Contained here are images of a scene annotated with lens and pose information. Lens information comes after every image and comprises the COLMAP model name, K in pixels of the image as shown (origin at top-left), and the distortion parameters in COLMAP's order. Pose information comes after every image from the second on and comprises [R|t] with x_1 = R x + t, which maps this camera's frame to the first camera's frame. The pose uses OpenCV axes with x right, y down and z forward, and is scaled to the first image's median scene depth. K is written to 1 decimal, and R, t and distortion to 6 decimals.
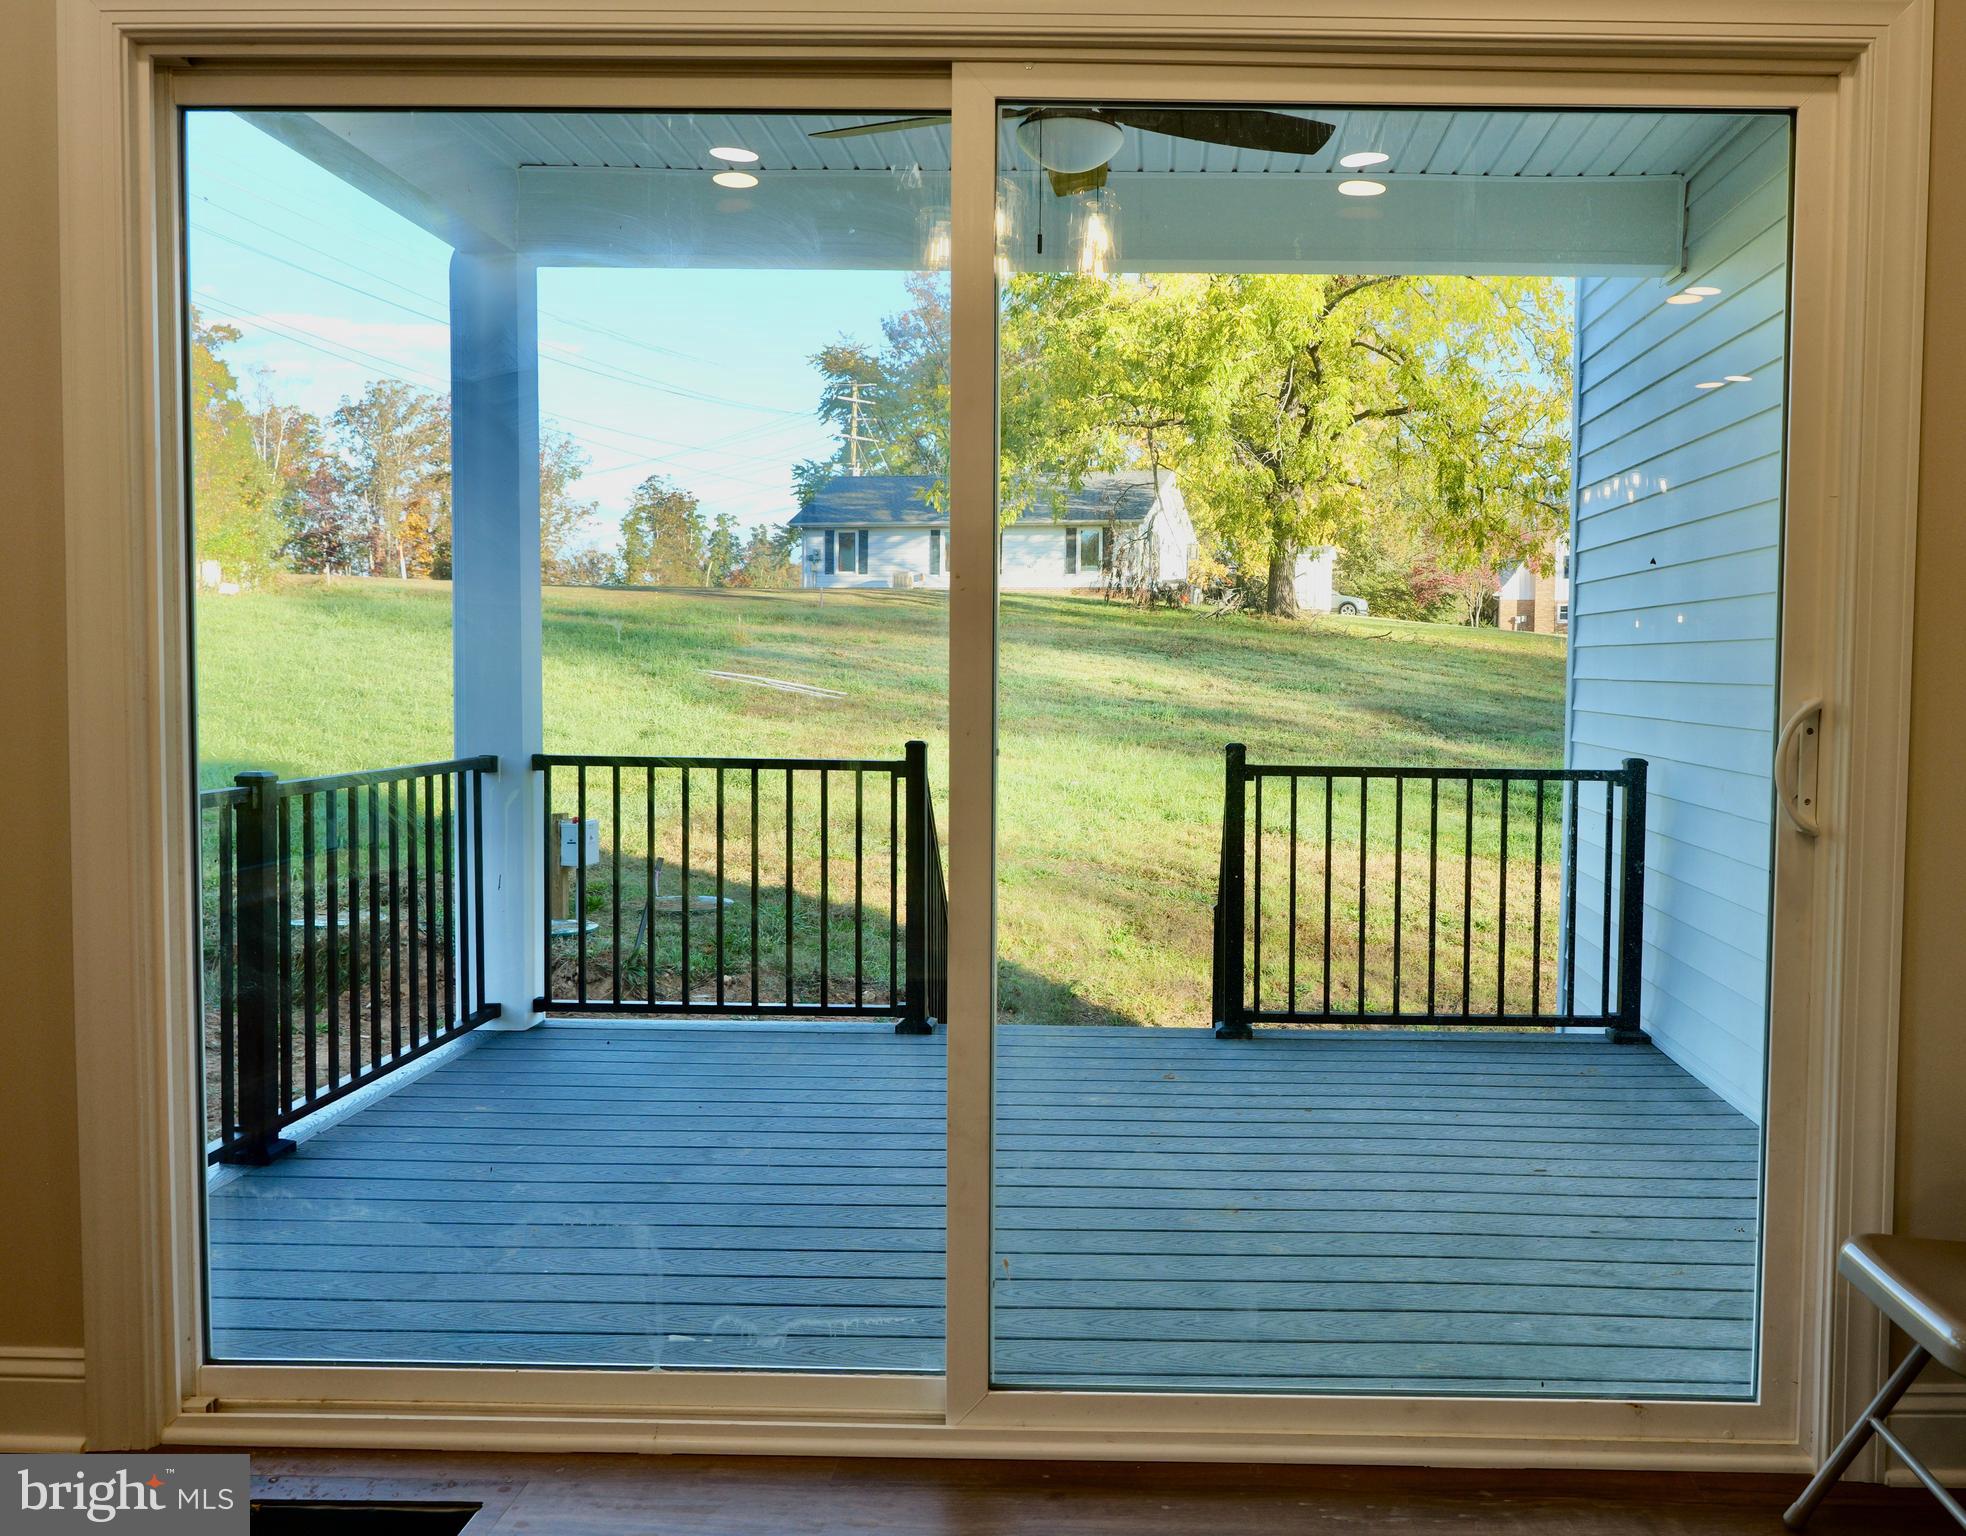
lens RADIAL K [[1536.3, 0, 985.2], [0, 1536.3, 762.4], [0, 0, 1]] dist [-0.007575, 0.000585]
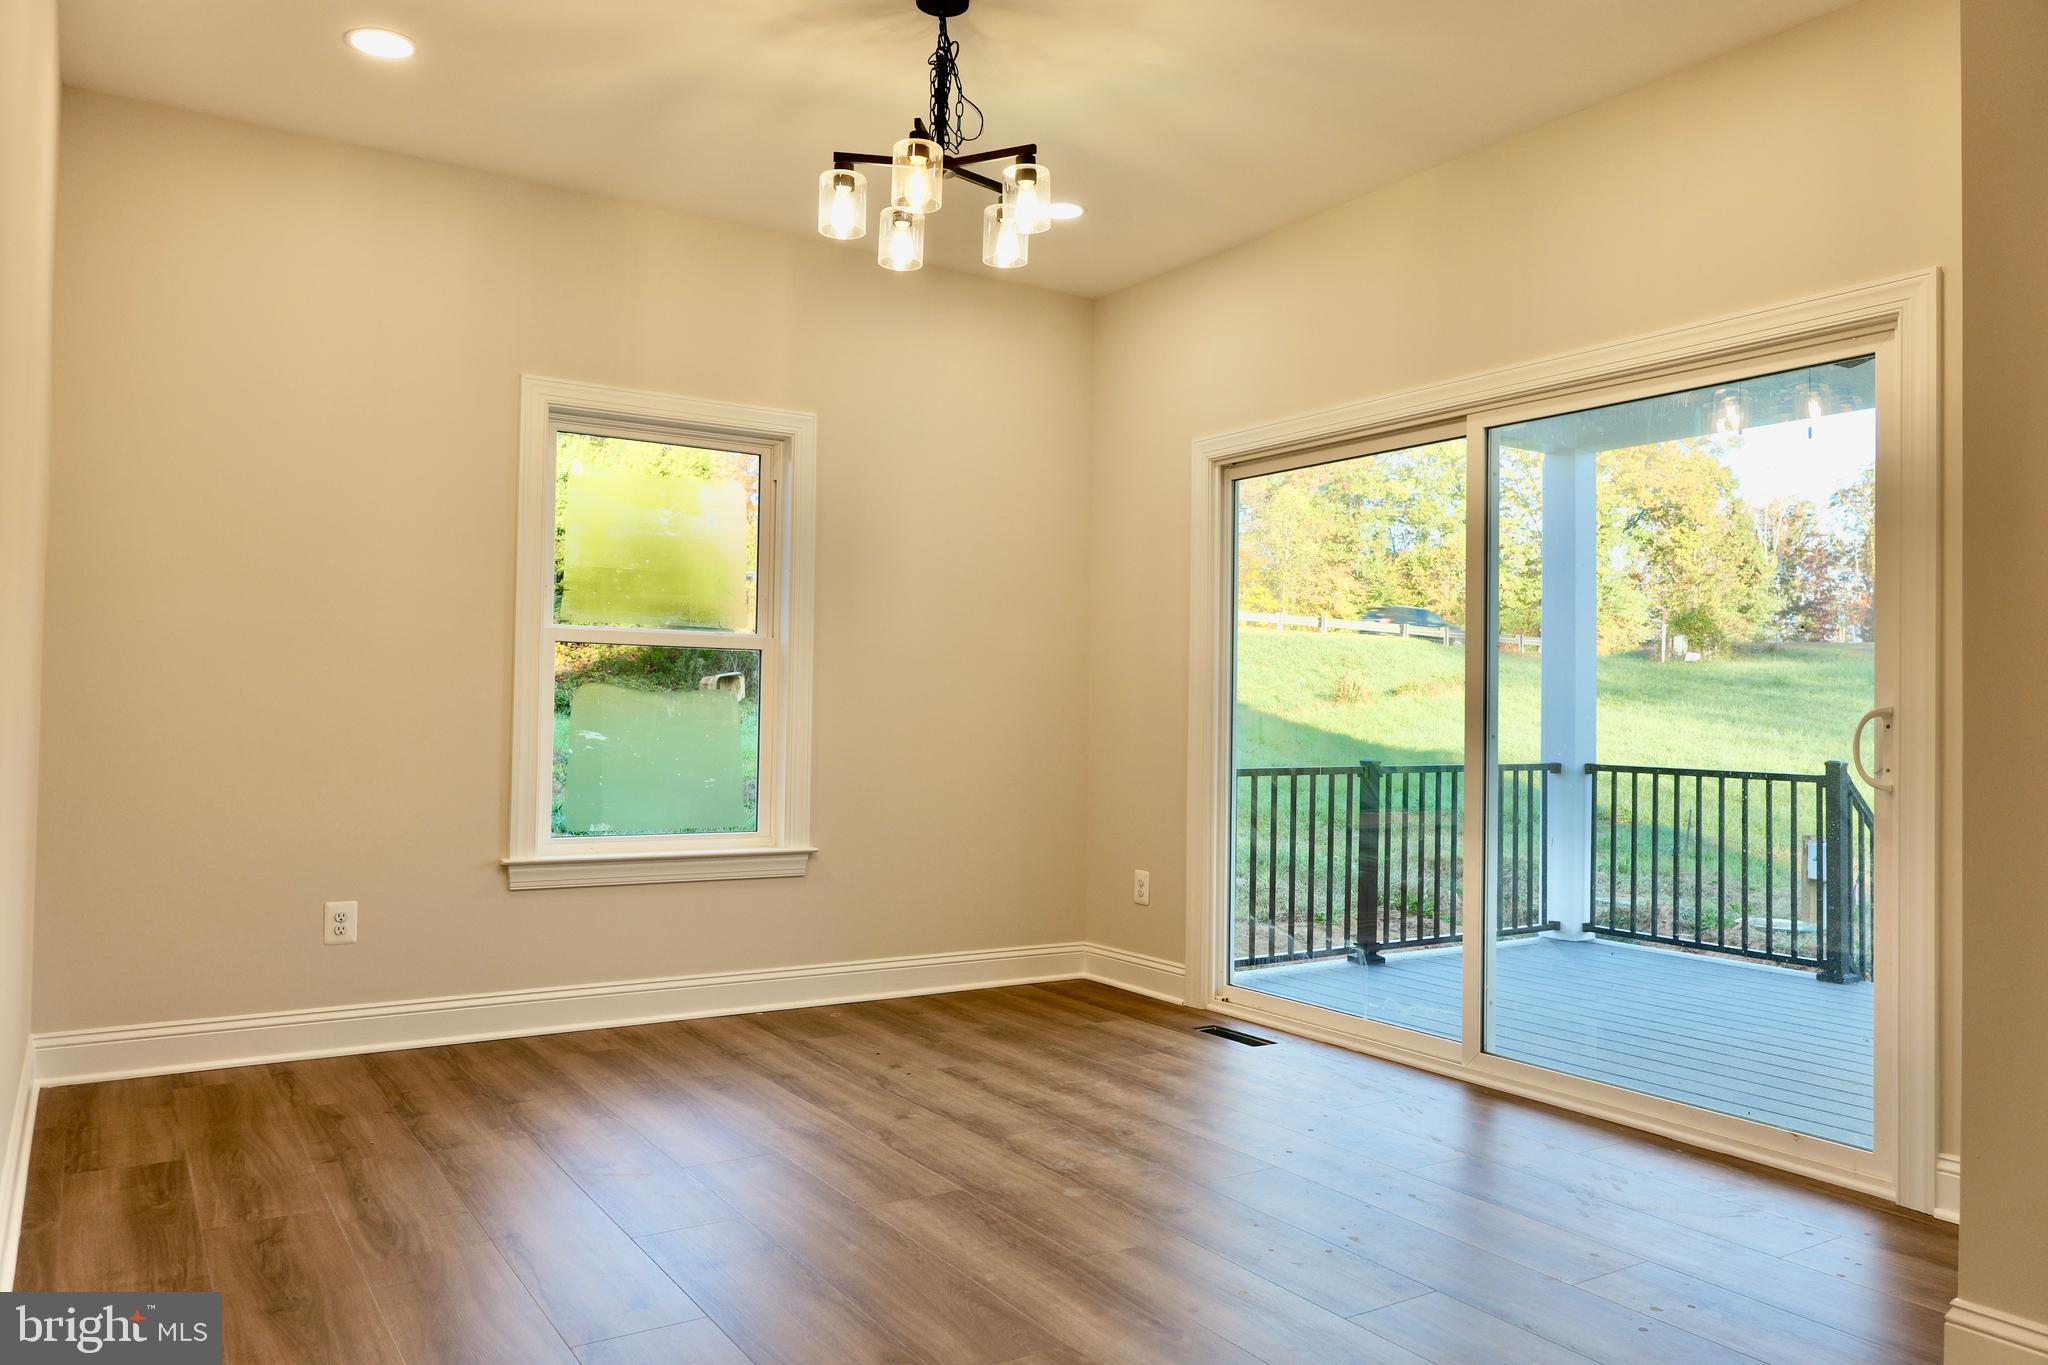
lens RADIAL K [[1405.8, 0, 1020.3], [0, 1405.8, 683.2], [0, 0, 1]] dist [0.031995, 0.000099]
pose [[0.551722, -0.018390, -0.833825, 0.582591], [-0.059256, 0.996366, -0.061183, 0.035533], [0.831921, 0.083165, 0.548627, -0.263639]]
